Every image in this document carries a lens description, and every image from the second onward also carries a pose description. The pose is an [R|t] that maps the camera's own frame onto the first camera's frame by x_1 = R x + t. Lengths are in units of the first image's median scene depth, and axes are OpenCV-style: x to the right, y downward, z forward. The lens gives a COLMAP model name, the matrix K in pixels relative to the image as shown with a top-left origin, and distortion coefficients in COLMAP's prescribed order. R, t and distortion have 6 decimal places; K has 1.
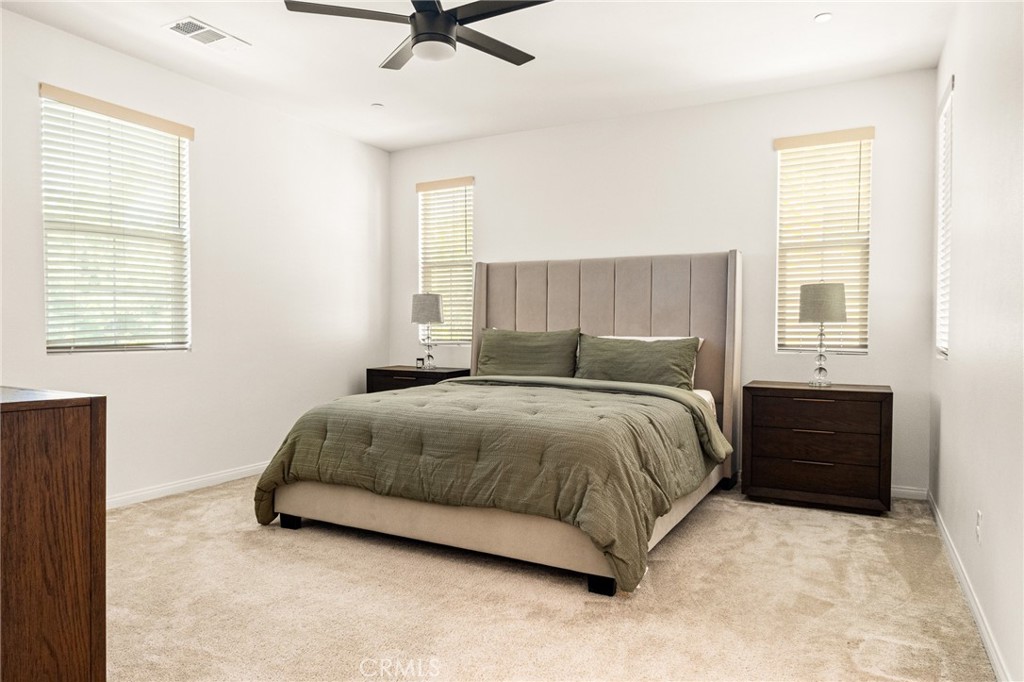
lens RADIAL K [[651.2, 0, 506.4], [0, 651.2, 335.4], [0, 0, 1]] dist [0.003201, -0.004530]
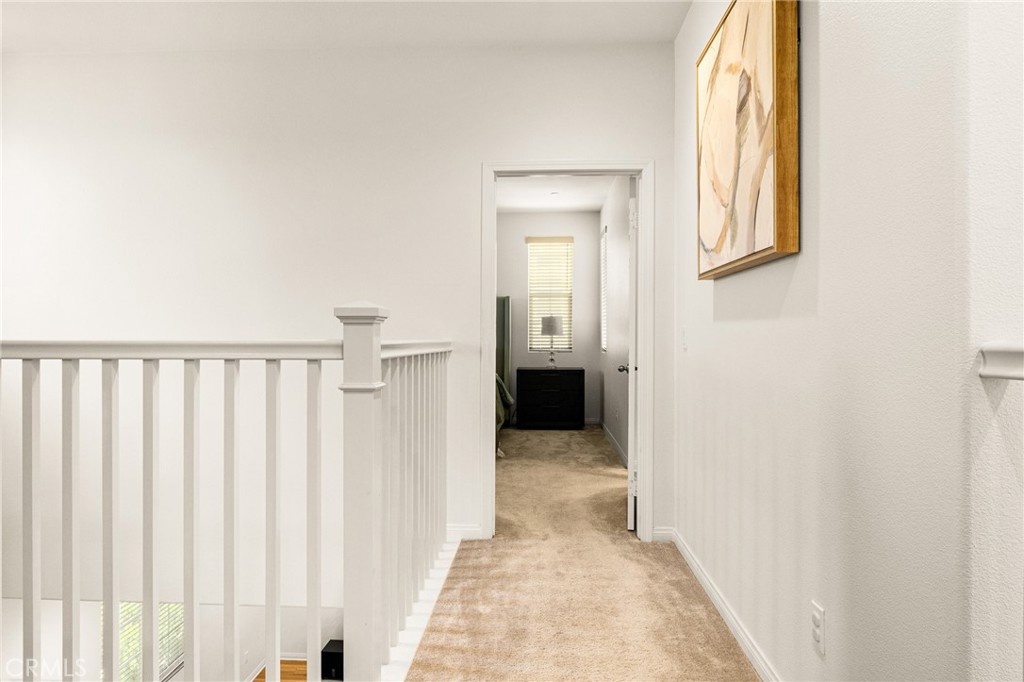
lens RADIAL K [[651.2, 0, 506.4], [0, 651.2, 335.4], [0, 0, 1]] dist [0.003201, -0.004530]
pose [[0.905022, -0.005636, 0.425328, -0.474000], [0.014616, 0.999734, -0.017852, 0.012260], [-0.425114, 0.022373, 0.904863, -0.713778]]
